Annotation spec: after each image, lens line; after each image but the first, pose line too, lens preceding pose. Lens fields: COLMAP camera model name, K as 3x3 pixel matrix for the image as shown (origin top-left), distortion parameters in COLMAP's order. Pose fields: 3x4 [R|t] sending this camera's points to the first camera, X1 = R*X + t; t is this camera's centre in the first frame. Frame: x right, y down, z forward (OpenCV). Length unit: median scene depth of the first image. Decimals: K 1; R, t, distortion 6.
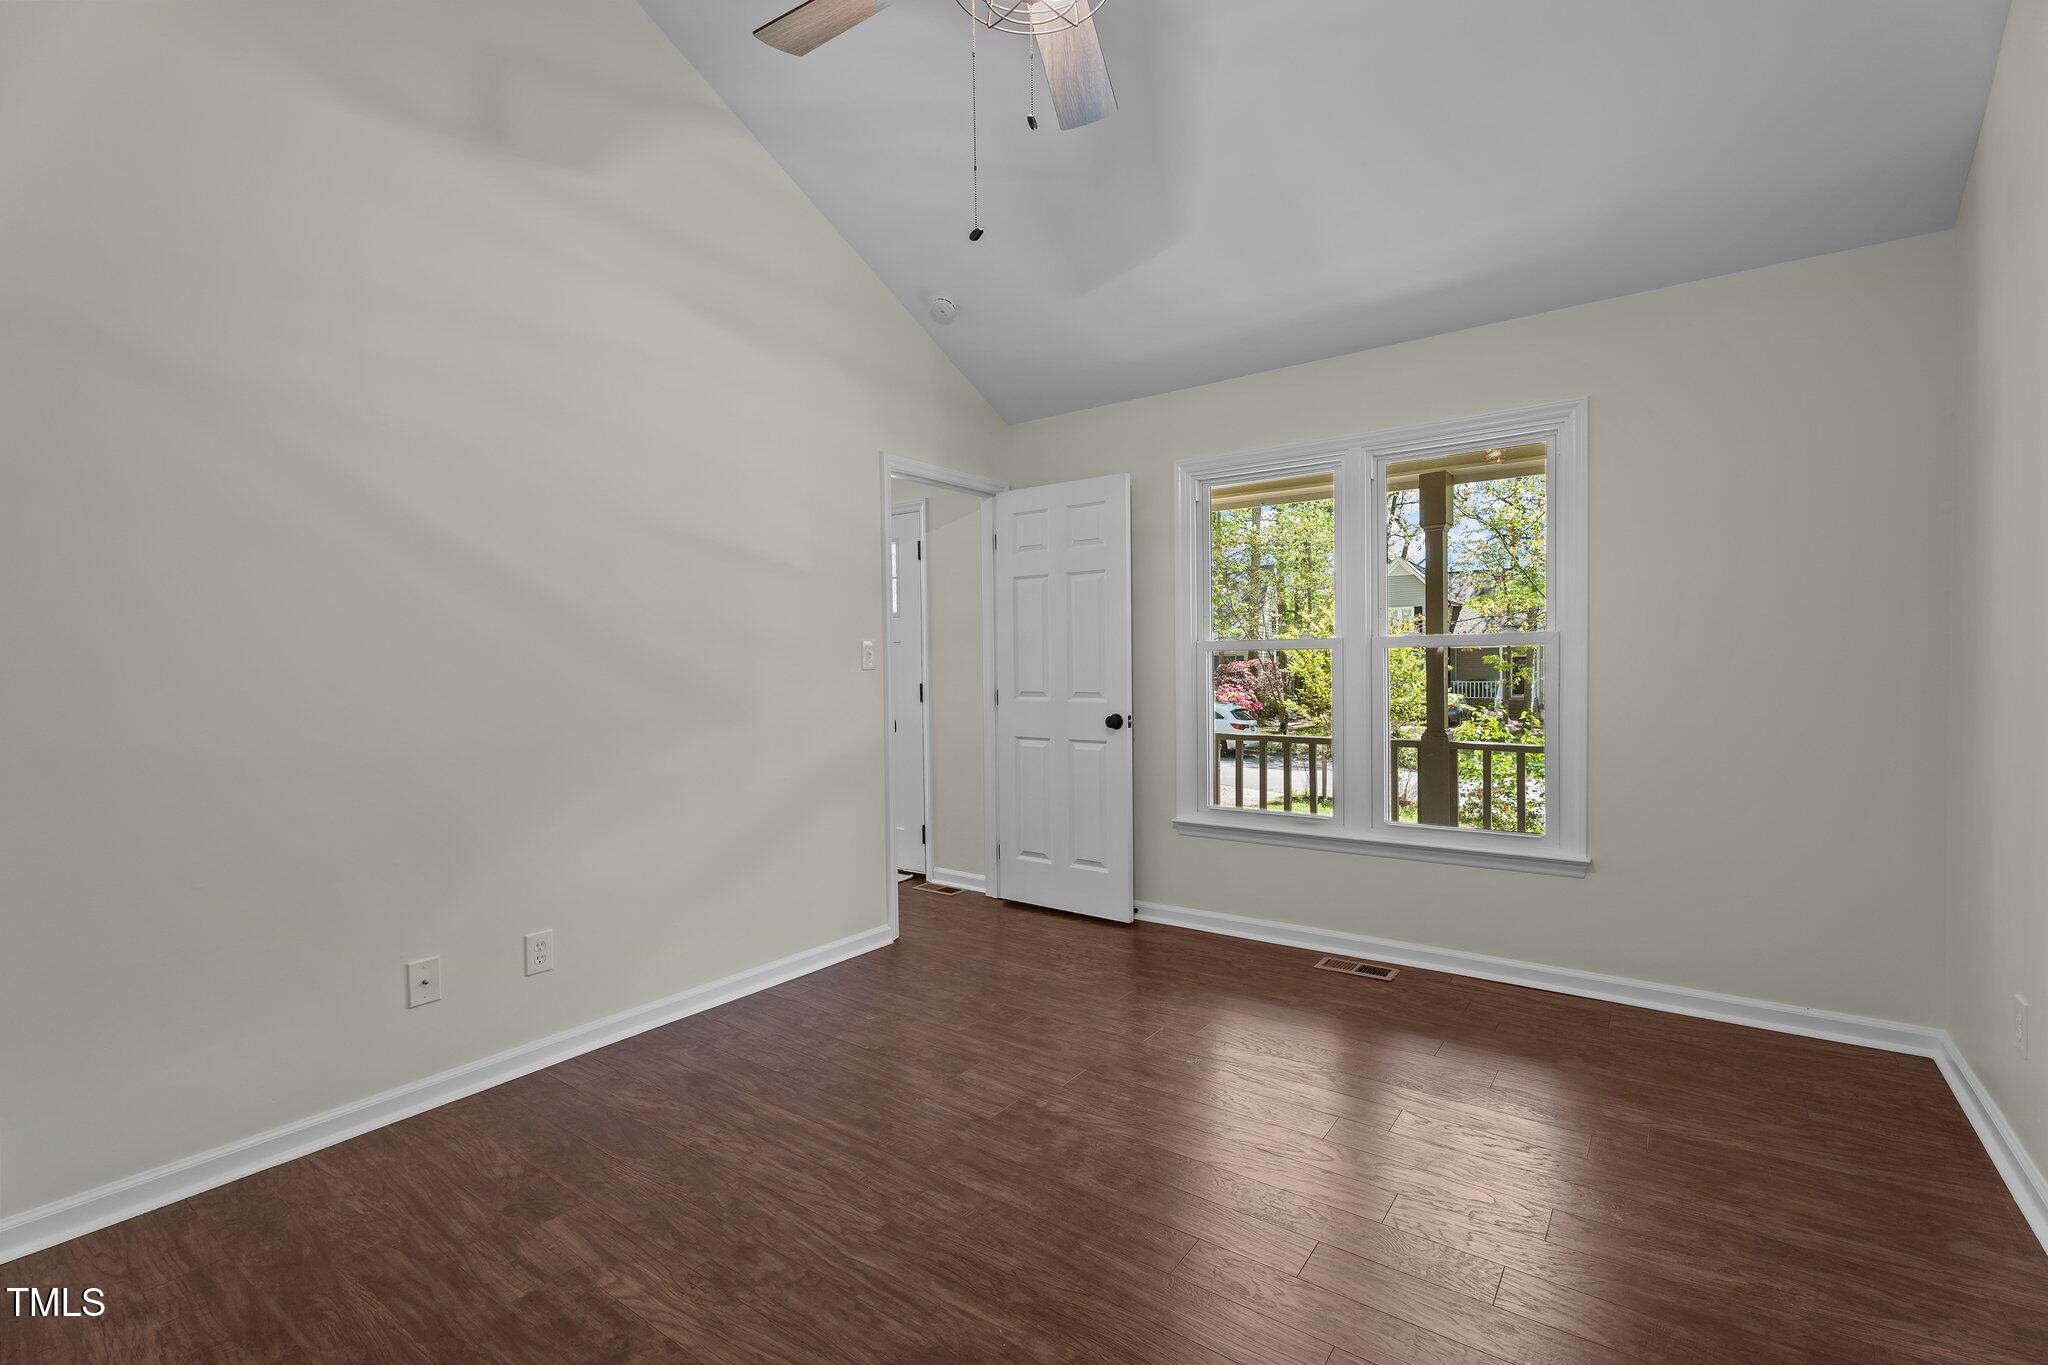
lens RADIAL K [[913.8, 0, 1021.6], [0, 913.8, 674.5], [0, 0, 1]] dist [0.001184, 0.000135]
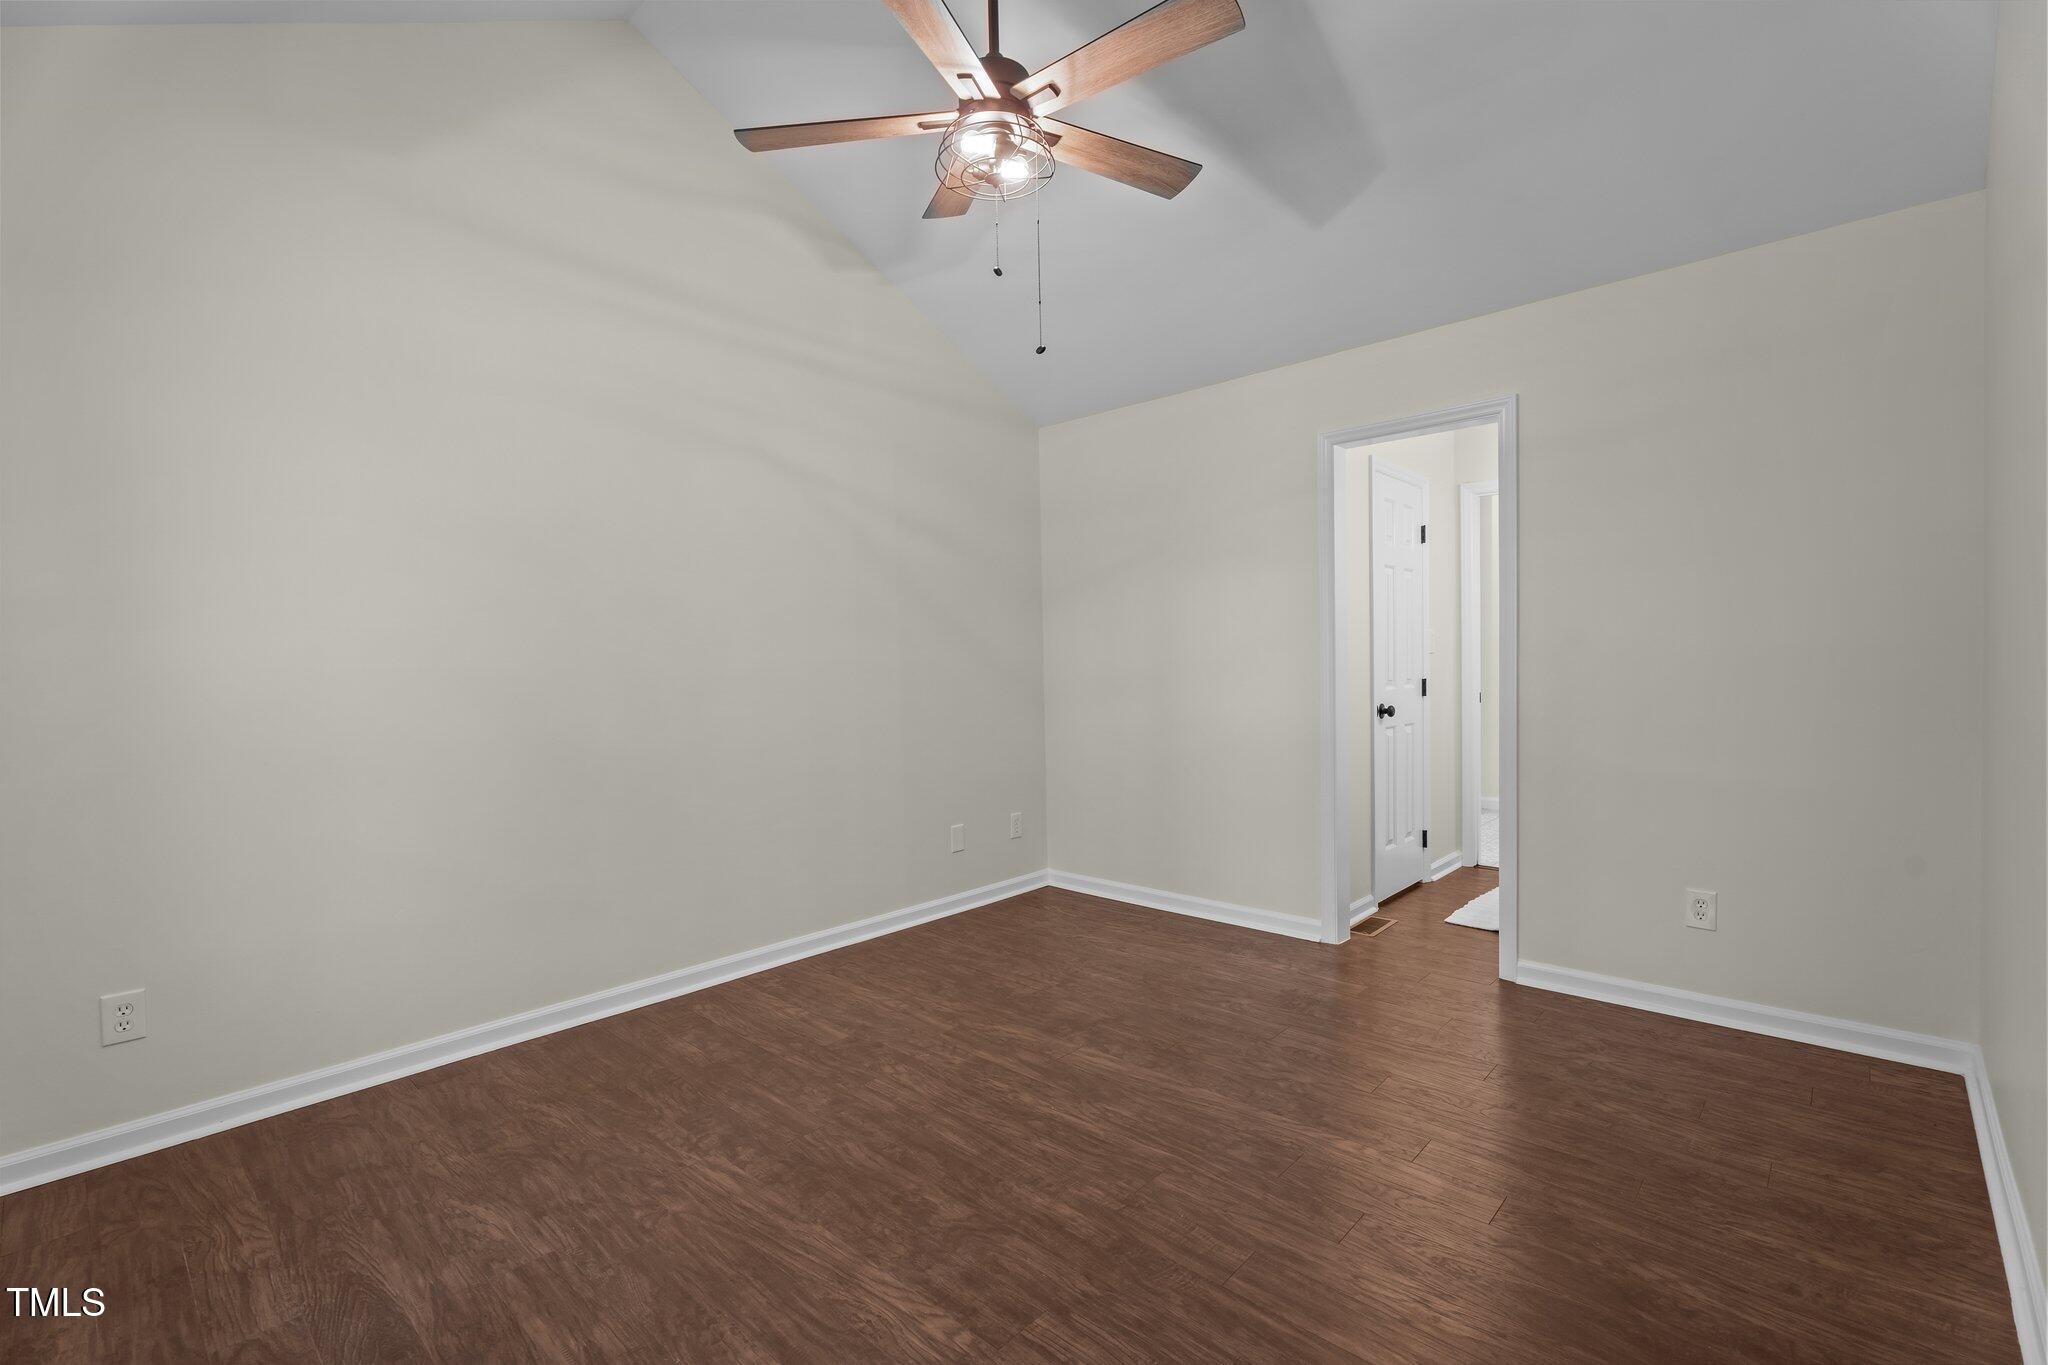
lens RADIAL K [[913.8, 0, 1021.6], [0, 913.8, 674.5], [0, 0, 1]] dist [0.001184, 0.000135]
pose [[-0.993179, 0.033431, 0.111702, -0.129076], [0.036701, 0.998952, 0.027347, -0.021671], [-0.110671, 0.031260, -0.993365, 1.950813]]
